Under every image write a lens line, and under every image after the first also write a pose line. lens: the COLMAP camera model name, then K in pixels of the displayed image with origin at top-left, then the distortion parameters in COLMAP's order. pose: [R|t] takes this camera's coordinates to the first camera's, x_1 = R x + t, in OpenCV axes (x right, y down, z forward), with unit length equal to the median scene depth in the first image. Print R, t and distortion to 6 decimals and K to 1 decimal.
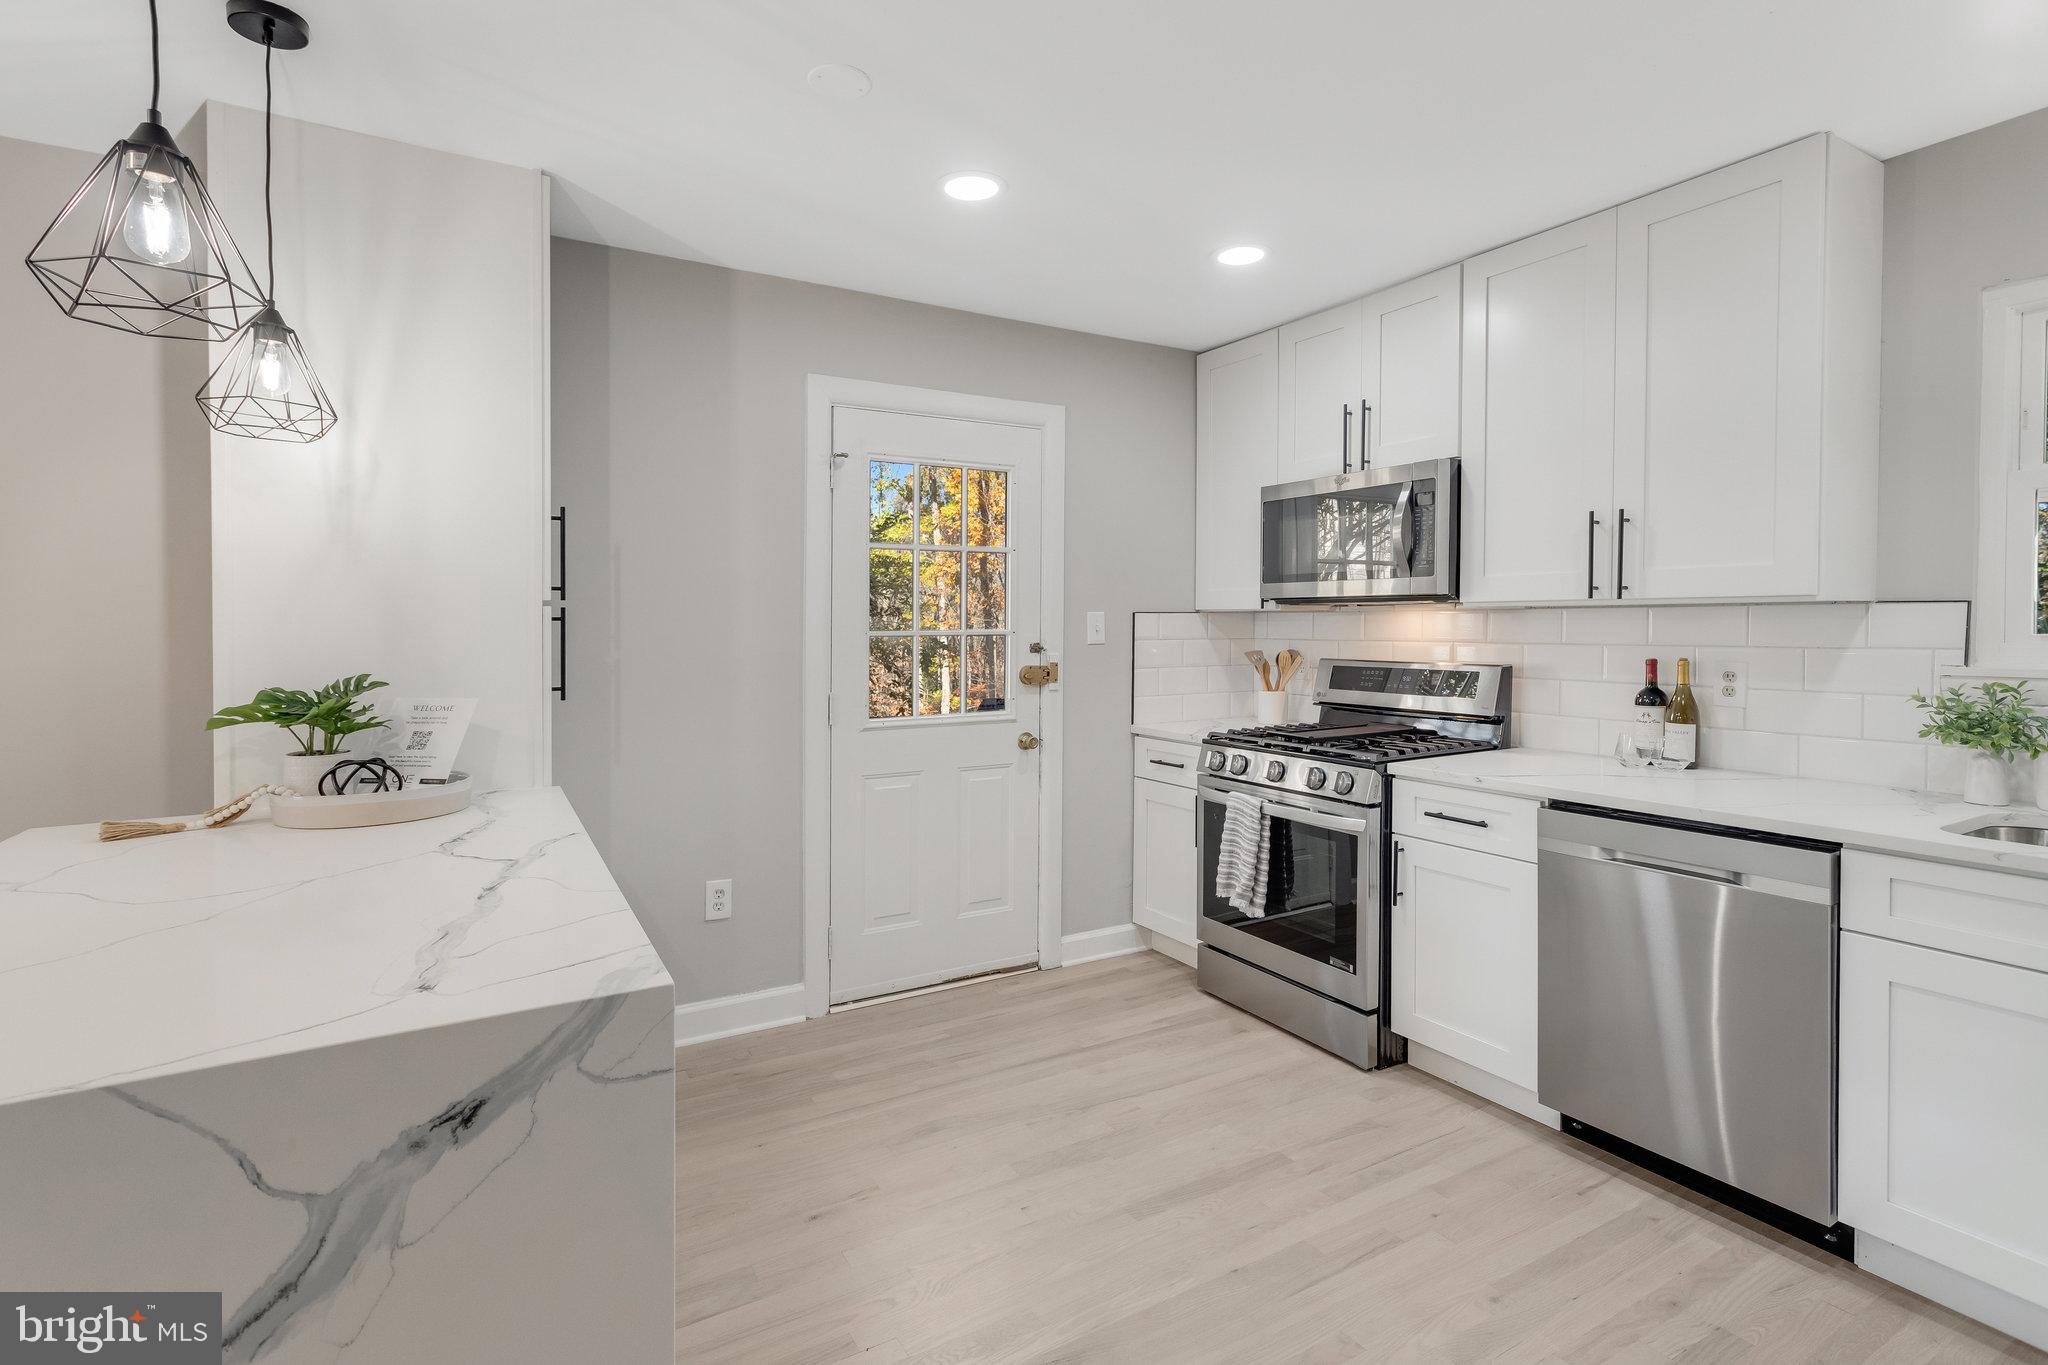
lens RADIAL K [[1013.6, 0, 1007.4], [0, 1013.6, 640.9], [0, 0, 1]] dist [-0.009798, 0.006533]
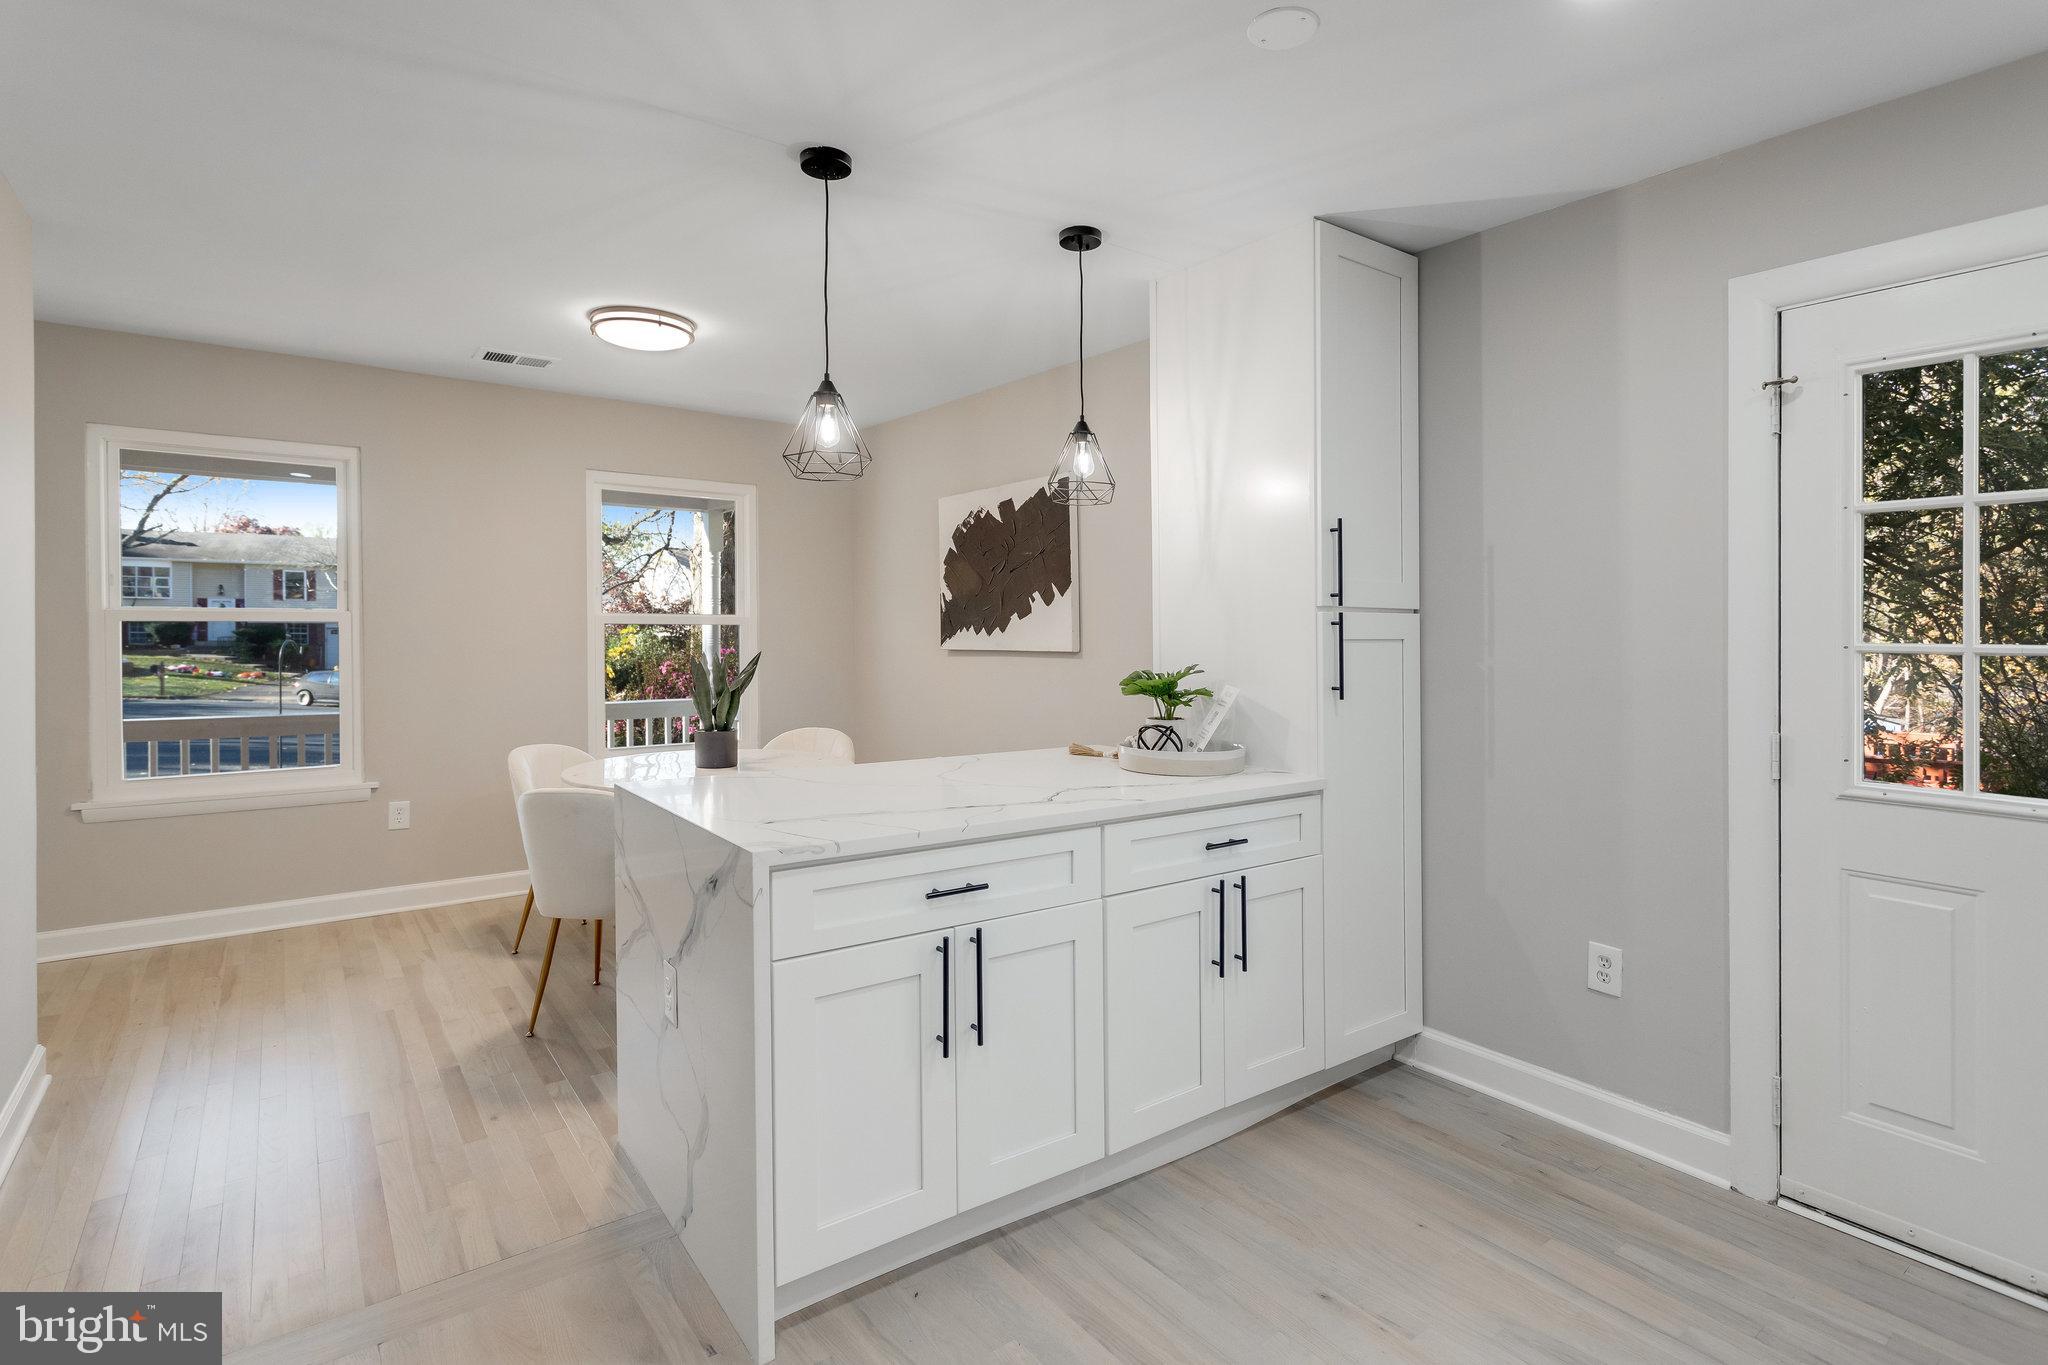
lens RADIAL K [[1013.6, 0, 1047.2], [0, 1013.6, 630.2], [0, 0, 1]] dist [-0.009798, 0.006533]
pose [[0.117998, 0.007650, -0.992984, 0.489371], [-0.025239, 0.999670, 0.004703, -0.009730], [0.992693, 0.024507, 0.118152, 0.475074]]
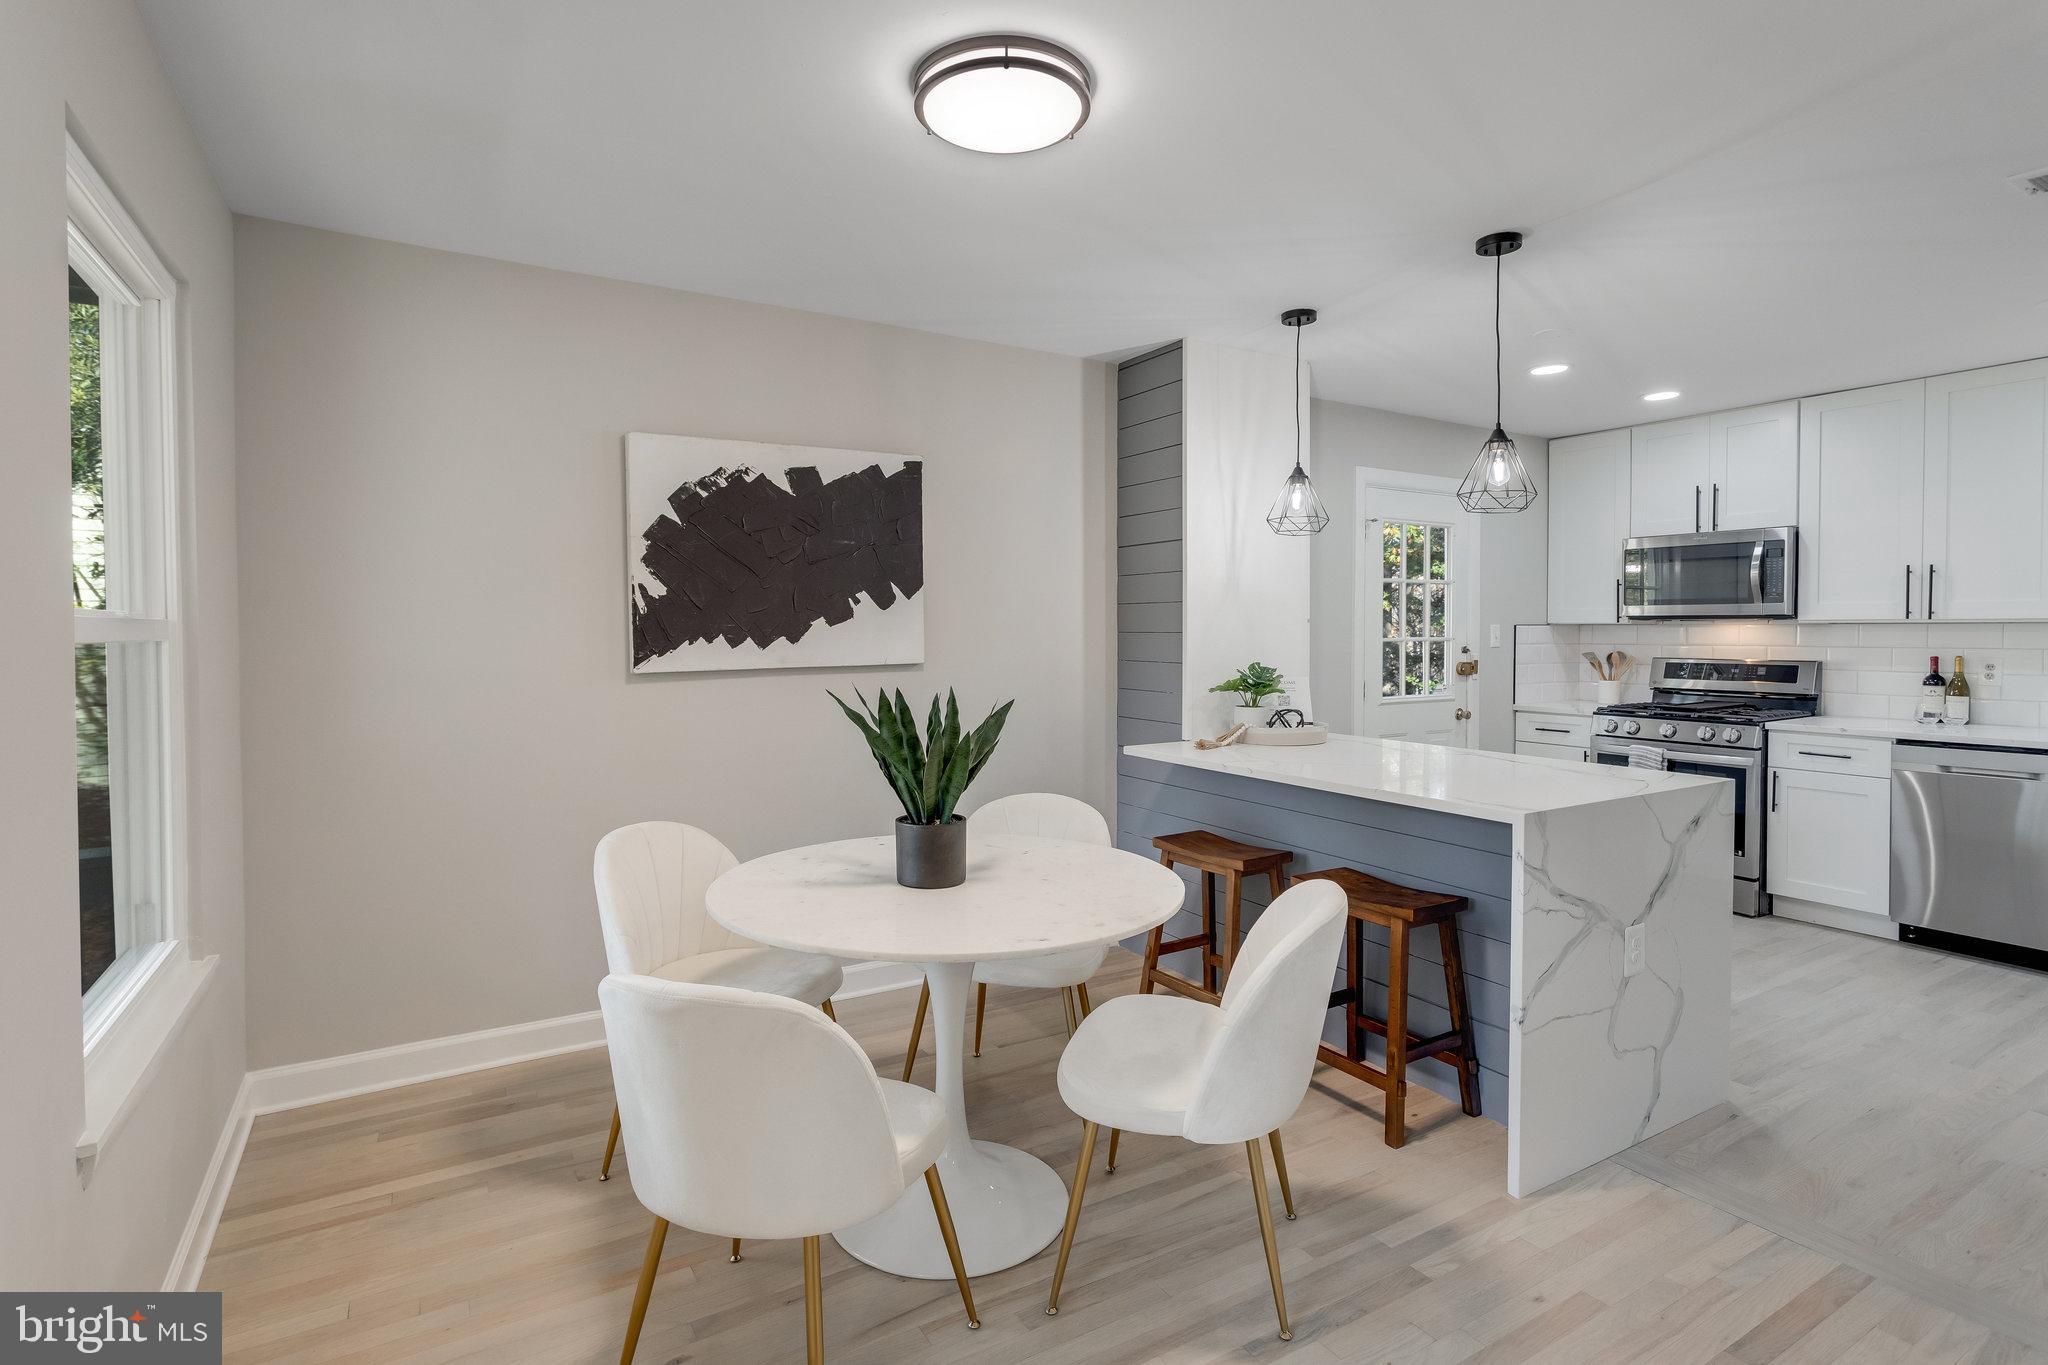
lens RADIAL K [[1013.6, 0, 1041.1], [0, 1013.6, 644.9], [0, 0, 1]] dist [-0.009798, 0.006533]
pose [[0.999755, 0.002380, 0.022006, -0.789200], [-0.002363, 0.999997, -0.000796, 0.004071], [-0.022008, 0.000744, 0.999758, -0.551259]]
